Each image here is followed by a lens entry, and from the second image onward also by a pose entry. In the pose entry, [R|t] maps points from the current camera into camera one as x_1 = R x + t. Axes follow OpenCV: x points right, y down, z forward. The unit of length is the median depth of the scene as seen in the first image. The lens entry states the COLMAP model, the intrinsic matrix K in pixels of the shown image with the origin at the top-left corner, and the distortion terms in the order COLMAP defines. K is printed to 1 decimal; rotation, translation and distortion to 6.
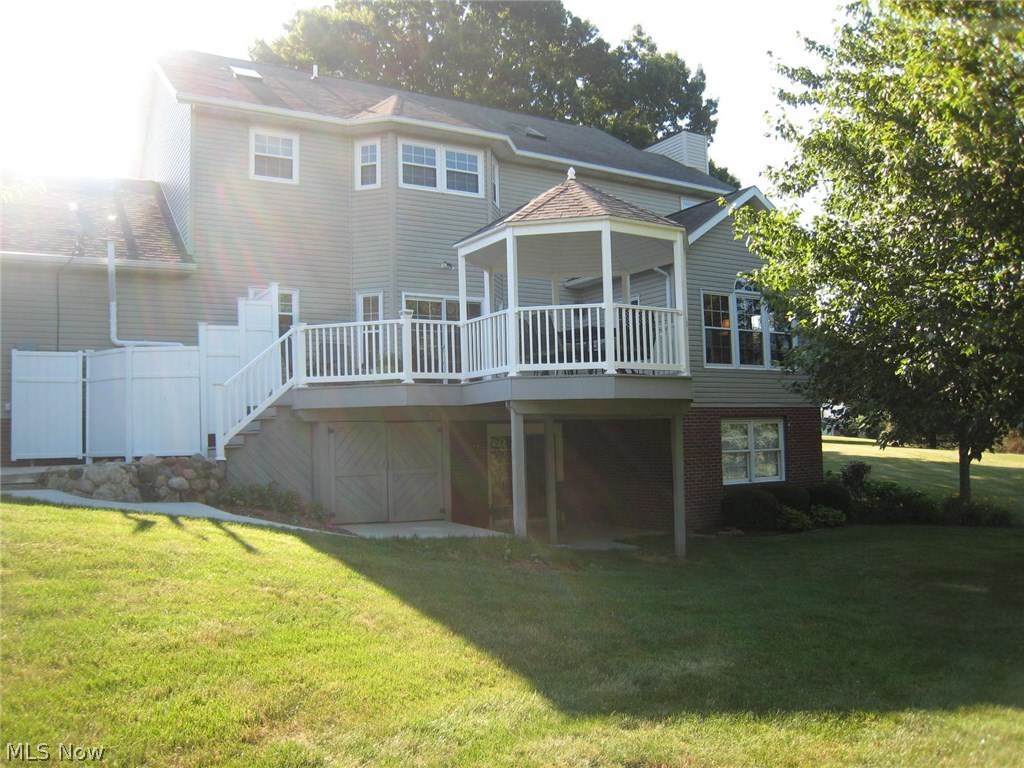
lens RADIAL K [[831.8, 0, 512.0], [0, 831.8, 384.0], [0, 0, 1]] dist [-0.141750, 0.098926]
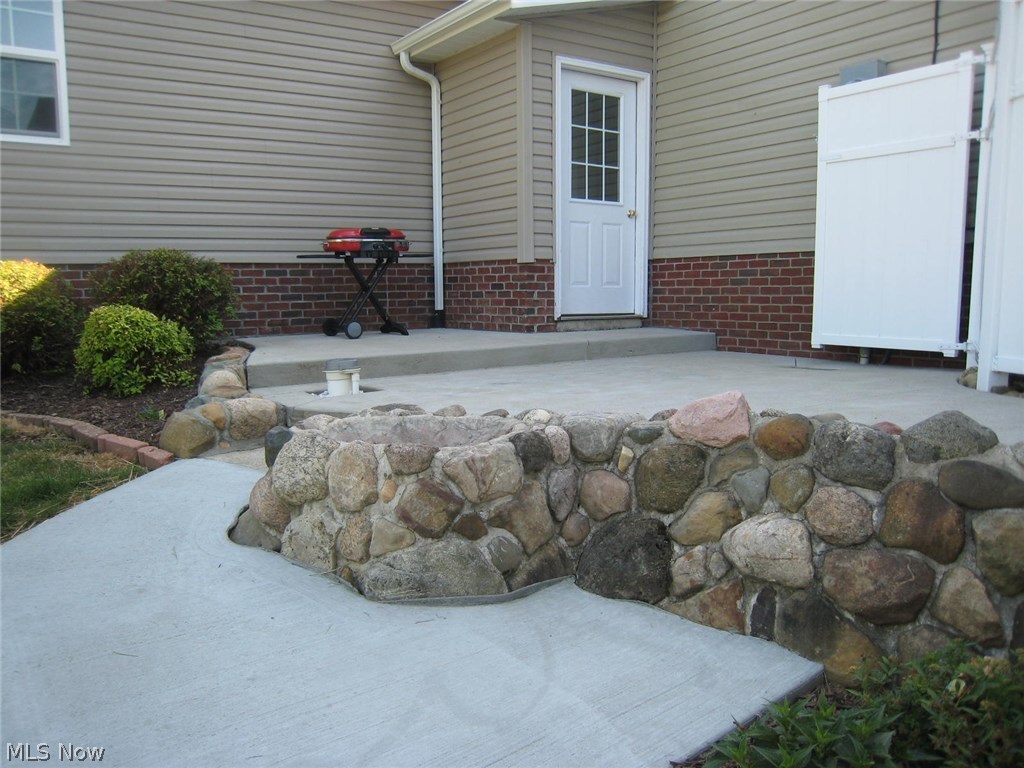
lens RADIAL K [[831.8, 0, 512.0], [0, 831.8, 384.0], [0, 0, 1]] dist [-0.141750, 0.098926]
pose [[0.056789, 0.131727, -0.989658, -0.187809], [0.066579, 0.988551, 0.135400, 0.043764], [0.996164, -0.073580, 0.047368, 0.802810]]
